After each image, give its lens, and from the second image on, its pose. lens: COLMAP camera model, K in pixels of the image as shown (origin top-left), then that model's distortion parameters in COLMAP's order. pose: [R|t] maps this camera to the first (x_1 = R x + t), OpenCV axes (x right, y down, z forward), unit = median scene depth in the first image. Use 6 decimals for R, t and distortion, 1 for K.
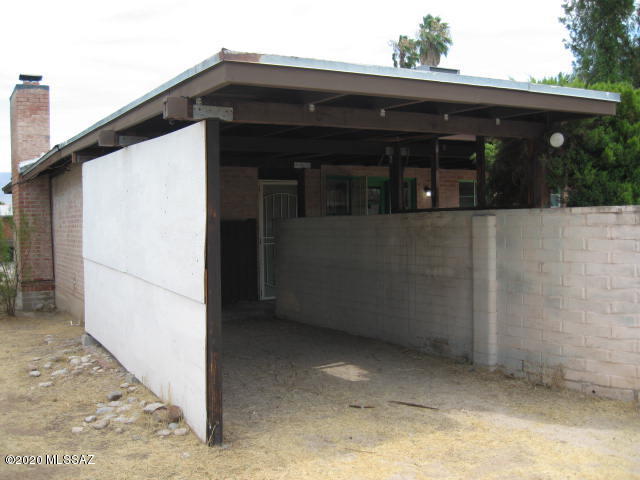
lens RADIAL K [[711.3, 0, 320.4], [0, 711.3, 240.1], [0, 0, 1]] dist [-0.119957, 0.049241]
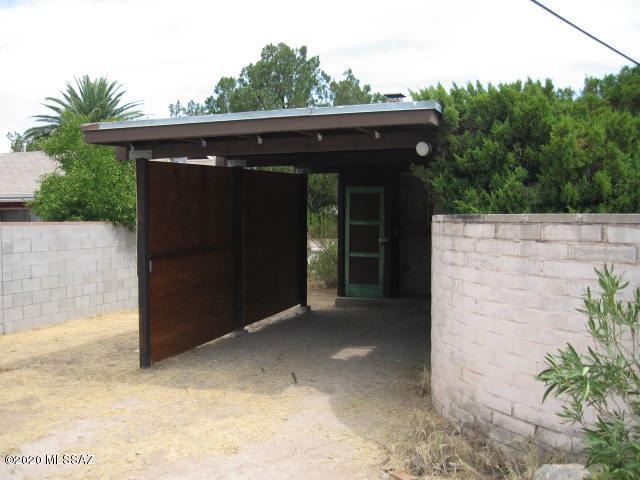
lens RADIAL K [[711.3, 0, 320.4], [0, 711.3, 240.1], [0, 0, 1]] dist [-0.119957, 0.049241]
pose [[0.659878, 0.032261, -0.750680, 1.162641], [-0.030907, 0.999398, 0.015782, -0.025083], [0.750737, 0.012787, 0.660478, 0.243927]]
